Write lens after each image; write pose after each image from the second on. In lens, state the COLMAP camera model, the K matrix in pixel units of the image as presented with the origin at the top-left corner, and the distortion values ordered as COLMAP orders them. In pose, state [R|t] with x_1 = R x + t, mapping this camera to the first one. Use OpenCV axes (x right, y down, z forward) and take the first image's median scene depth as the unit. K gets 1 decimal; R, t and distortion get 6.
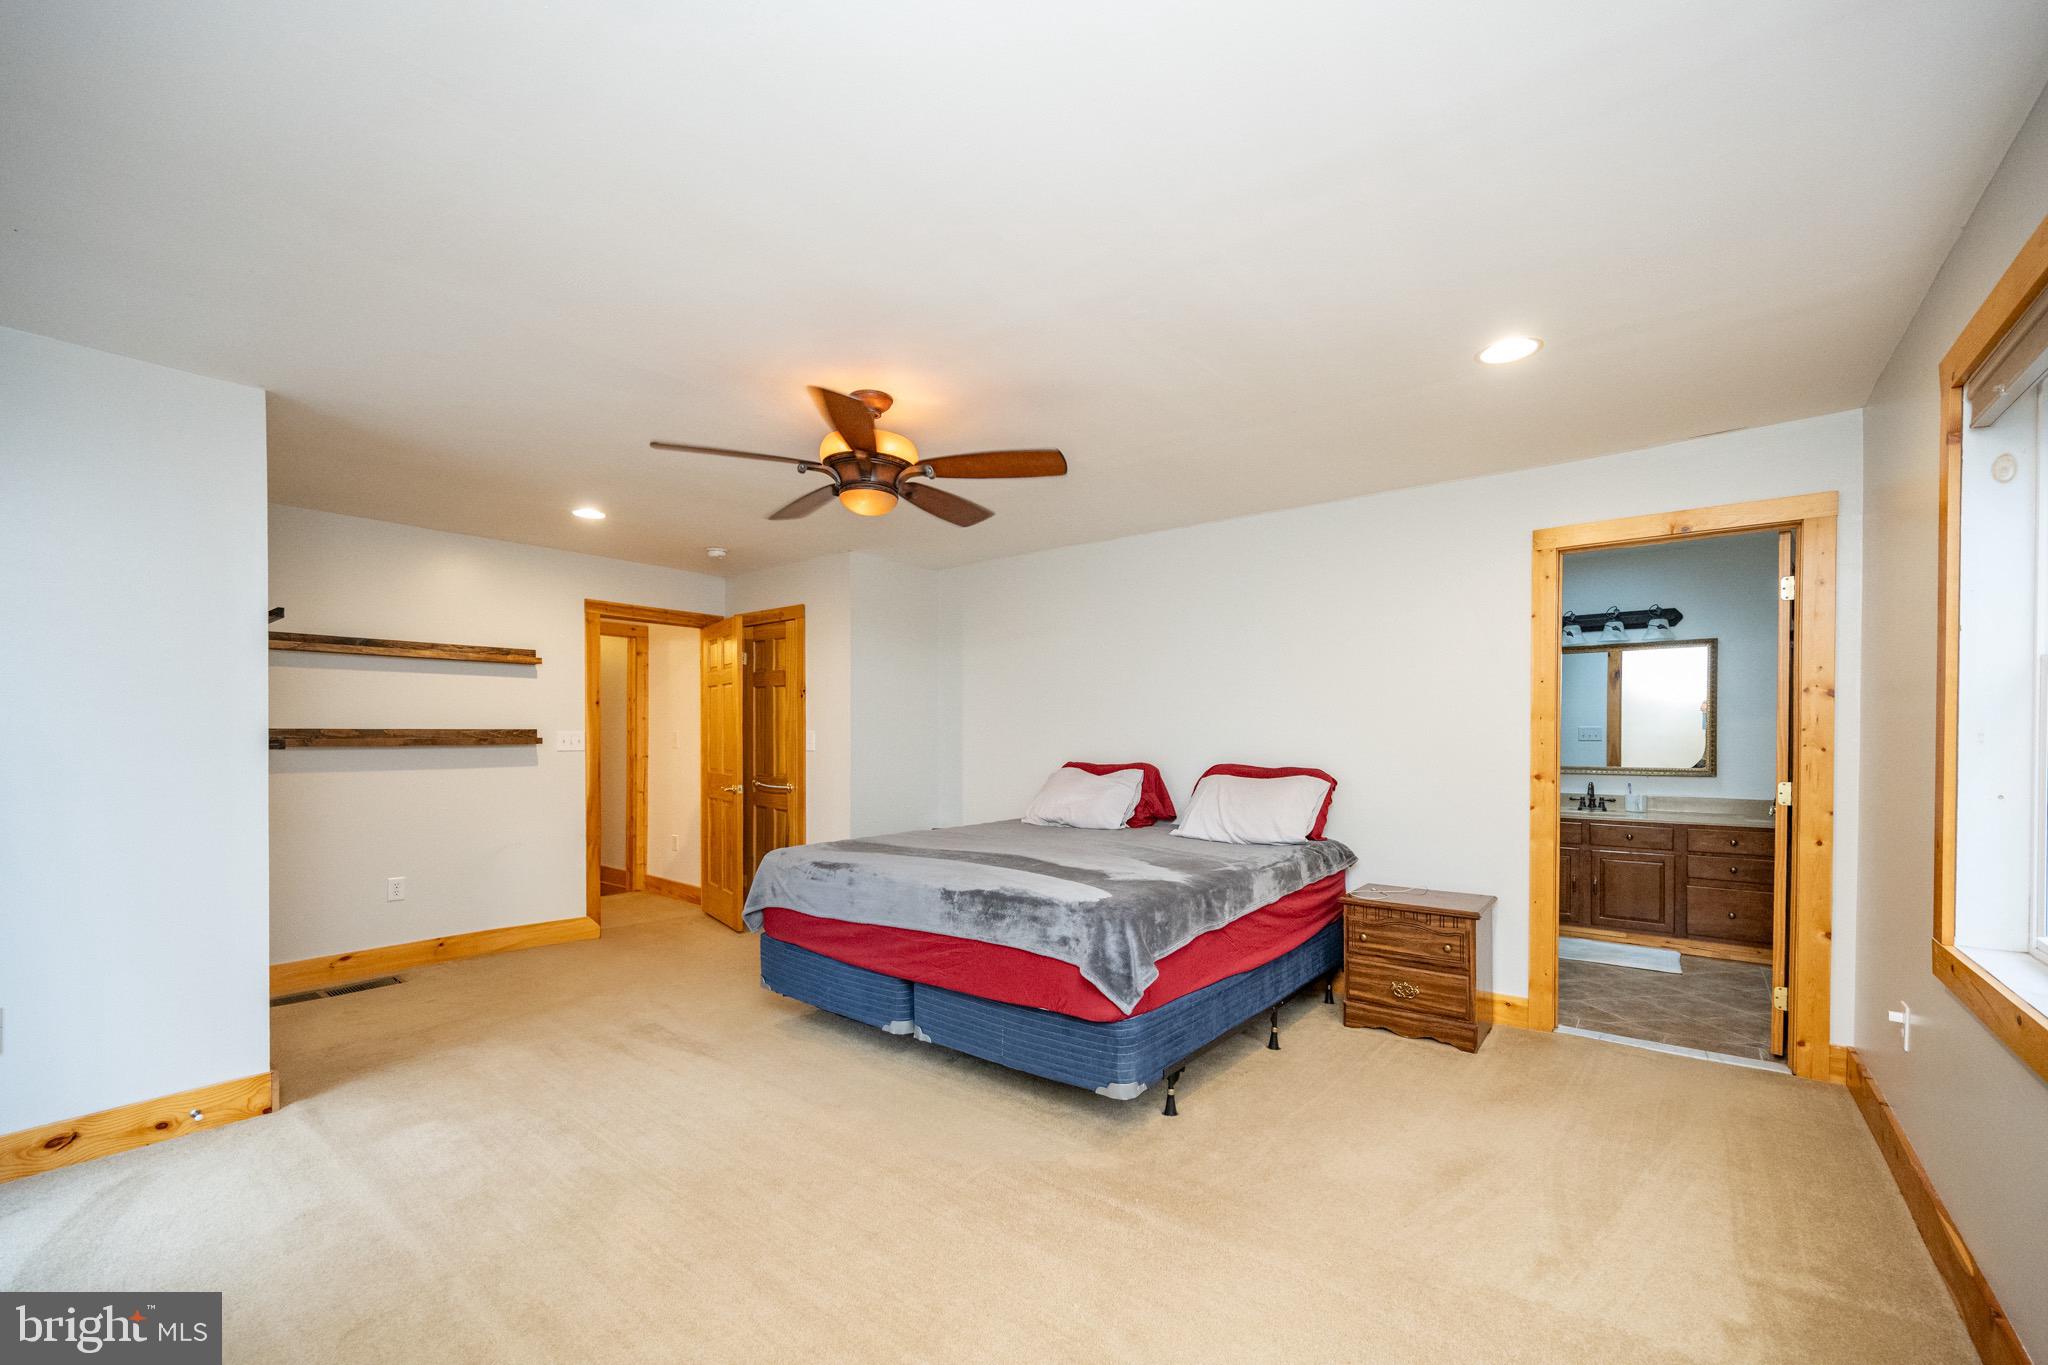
lens RADIAL K [[833.2, 0, 1017.0], [0, 833.2, 731.4], [0, 0, 1]] dist [-0.001459, -0.000299]
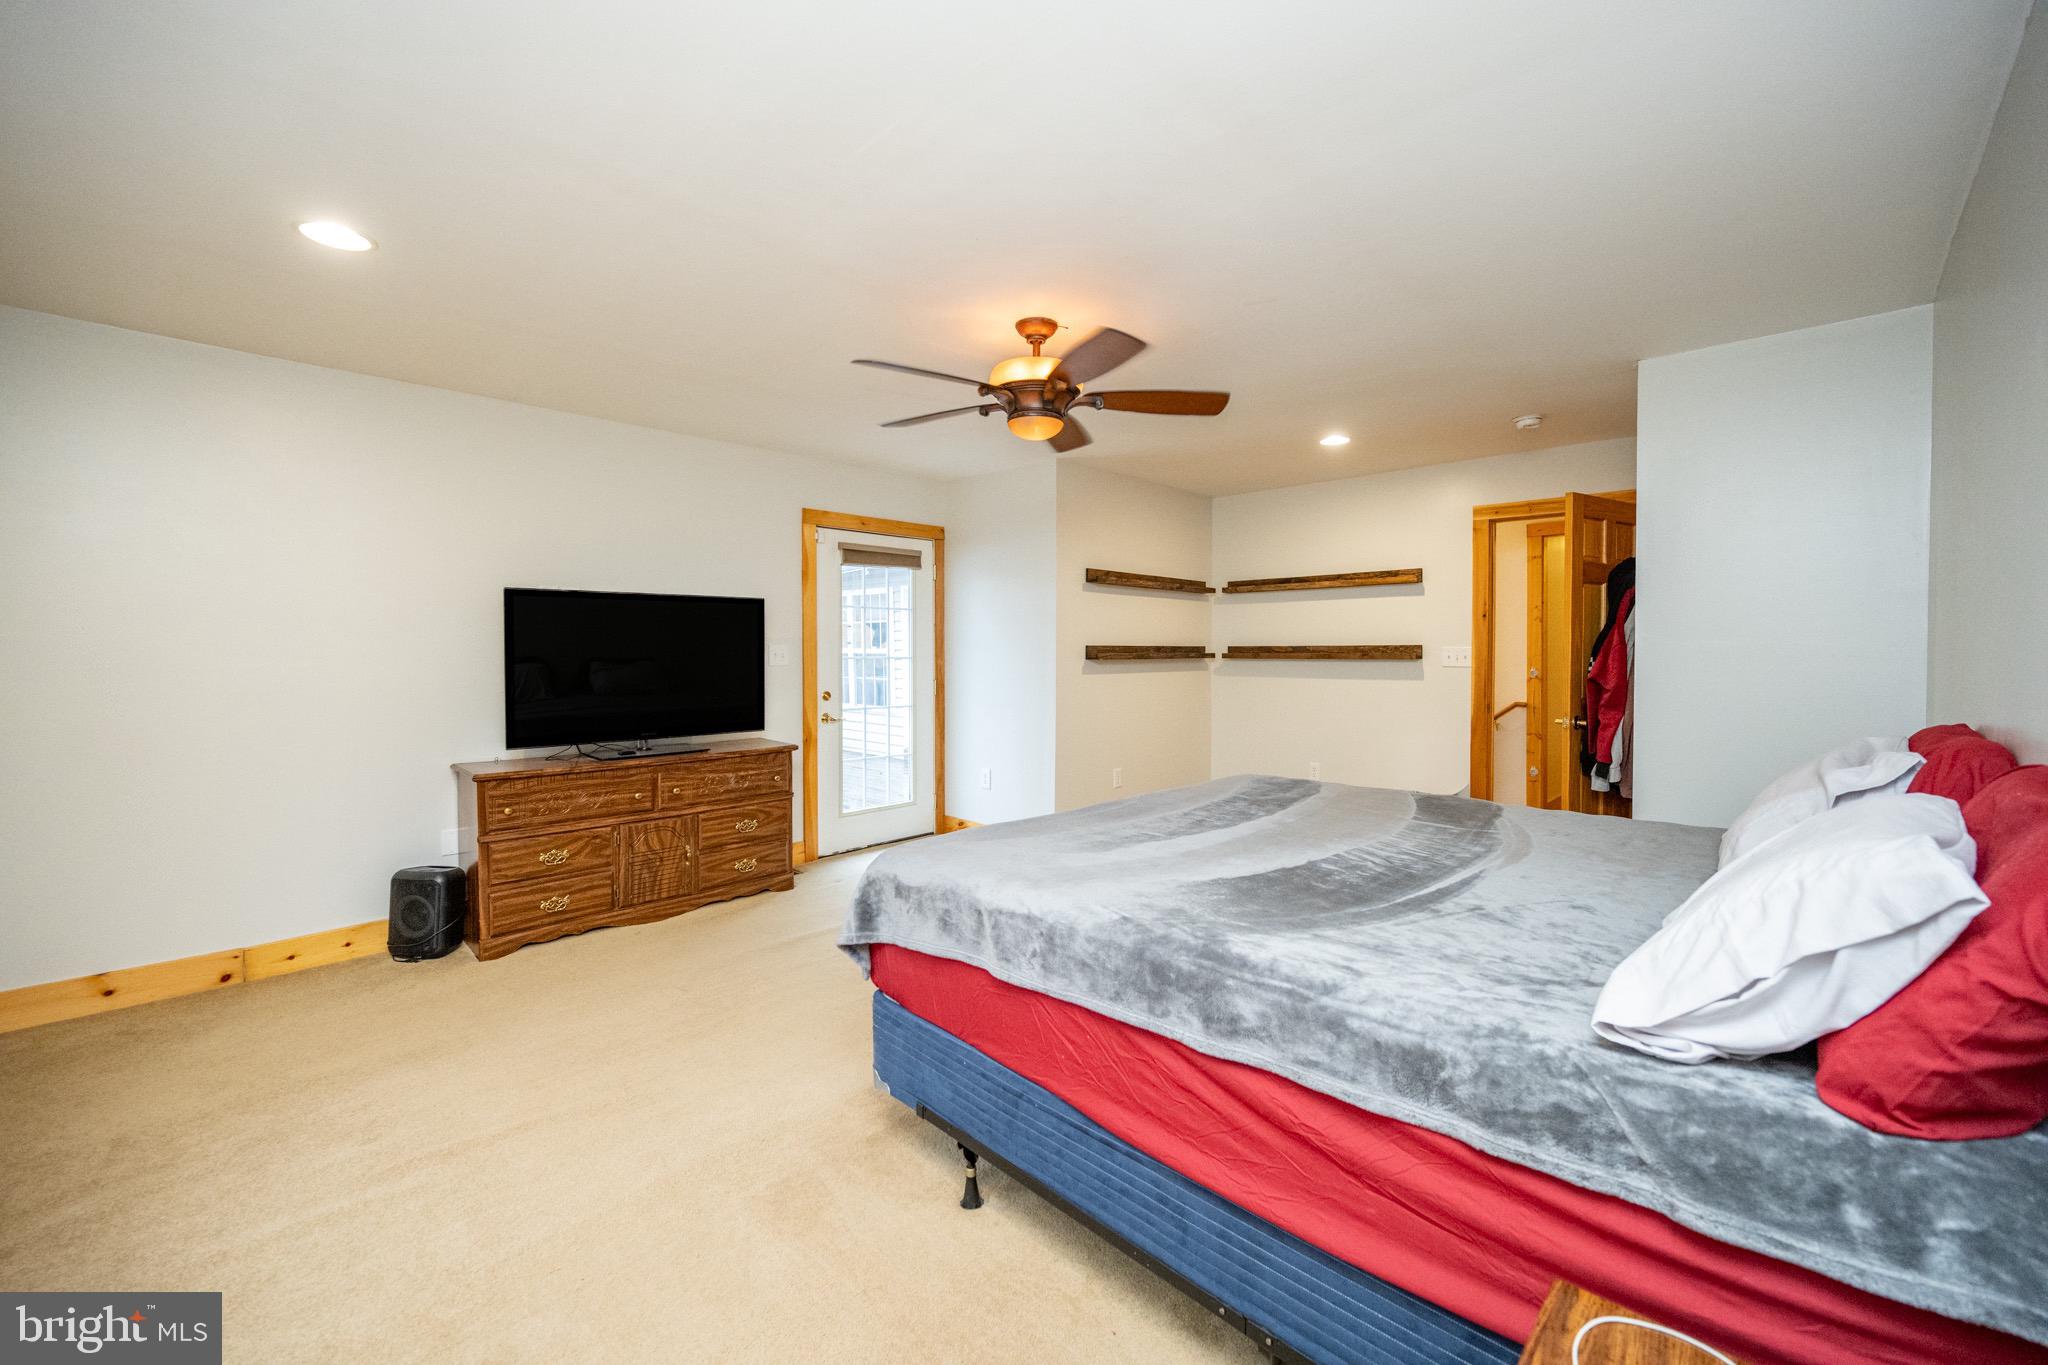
lens RADIAL K [[811.9, 0, 1016.9], [0, 811.9, 663.4], [0, 0, 1]] dist [-0.000503, 0.000122]
pose [[-0.113084, 0.018086, -0.993421, 0.498169], [0.008114, 0.999818, 0.017279, -0.001187], [0.993552, -0.006106, -0.113210, 0.641892]]
